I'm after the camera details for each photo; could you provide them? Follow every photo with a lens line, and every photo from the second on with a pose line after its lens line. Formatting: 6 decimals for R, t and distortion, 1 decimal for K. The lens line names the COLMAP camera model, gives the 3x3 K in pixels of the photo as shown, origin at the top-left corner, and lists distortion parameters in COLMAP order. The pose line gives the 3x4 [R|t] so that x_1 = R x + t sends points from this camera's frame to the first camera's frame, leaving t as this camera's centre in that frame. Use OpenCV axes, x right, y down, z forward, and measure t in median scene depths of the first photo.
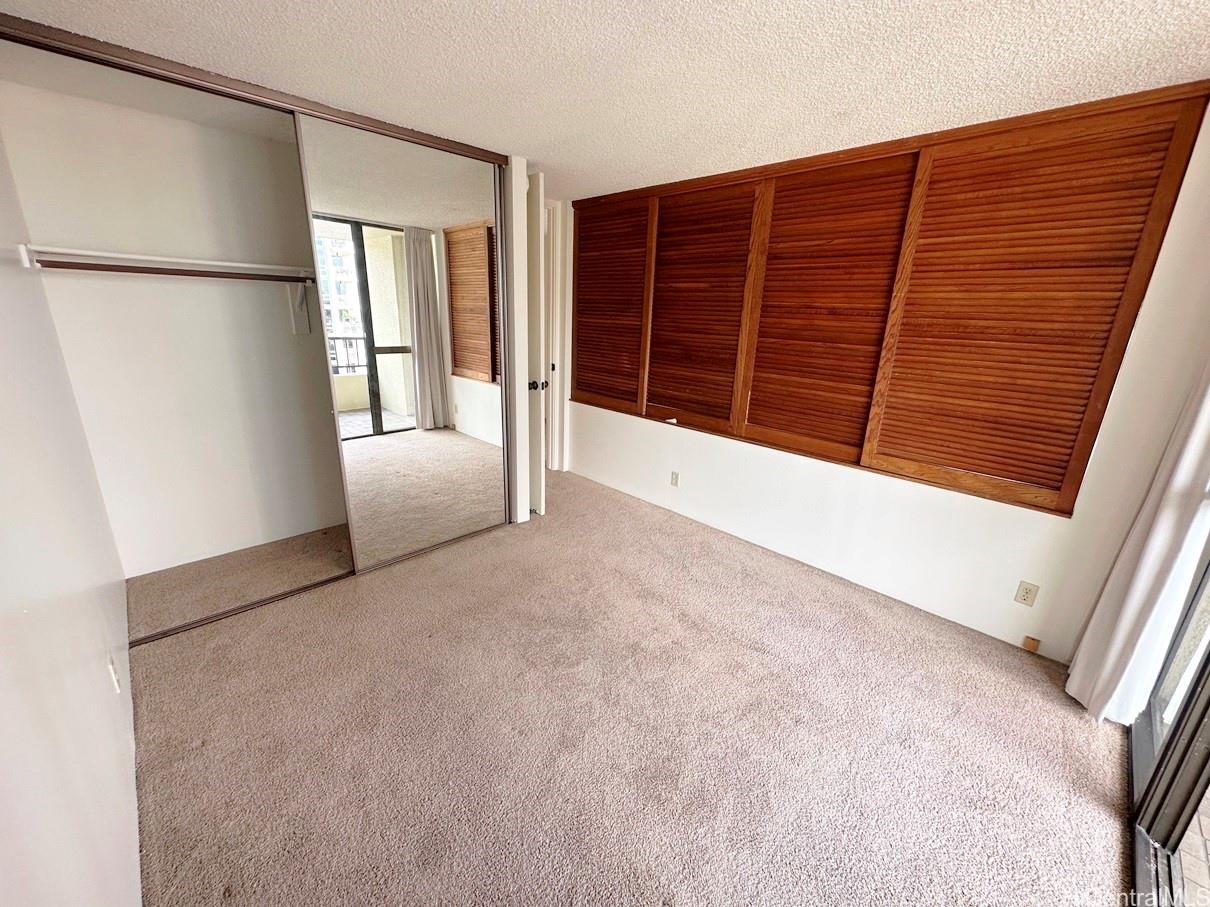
lens RADIAL K [[482.8, 0, 603.8], [0, 482.8, 450.8], [0, 0, 1]] dist [-0.001454, -0.000062]
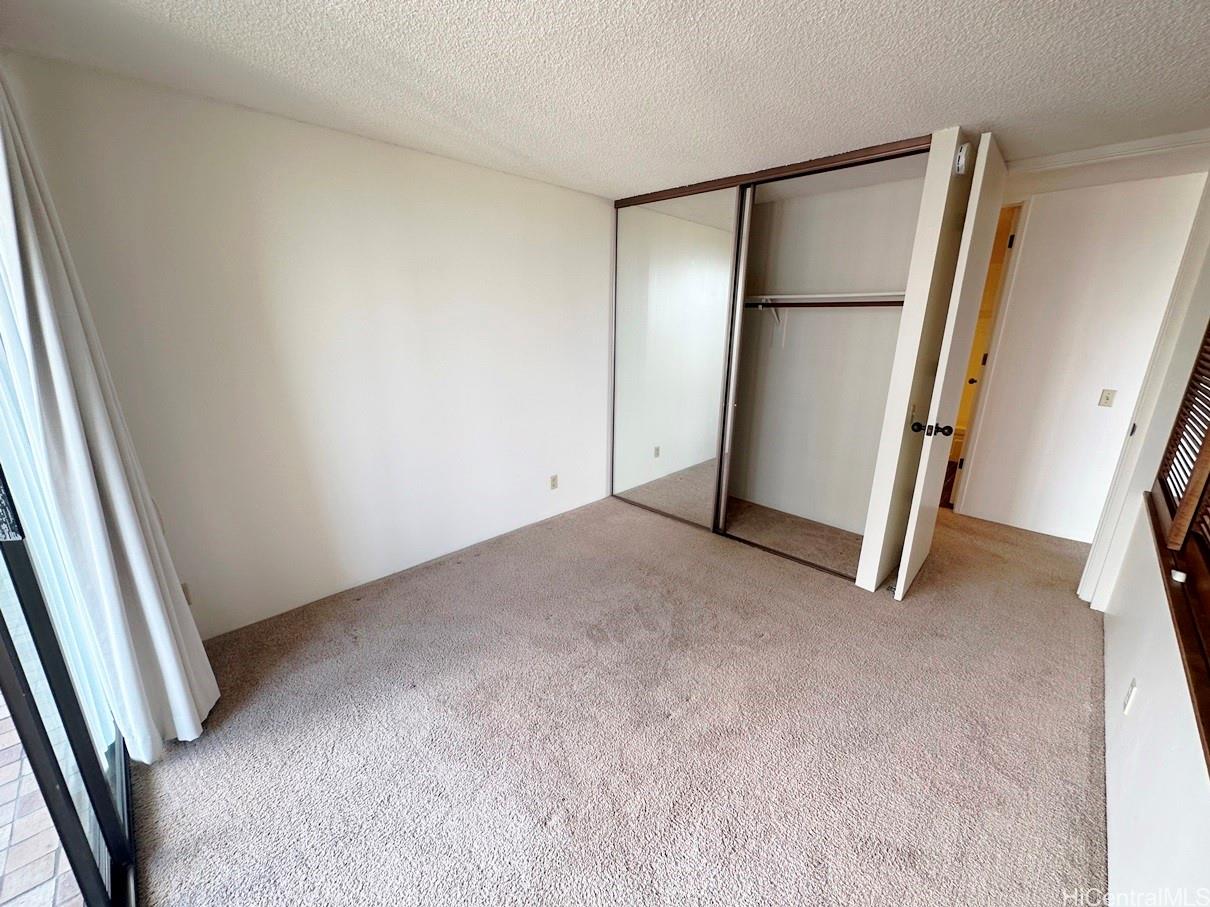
lens RADIAL K [[482.8, 0, 603.8], [0, 482.8, 450.8], [0, 0, 1]] dist [-0.001454, -0.000062]
pose [[0.020293, 0.236802, -0.971346, 0.716343], [-0.291298, 0.930795, 0.220831, -0.152094], [0.956417, 0.278469, 0.087869, 0.591636]]
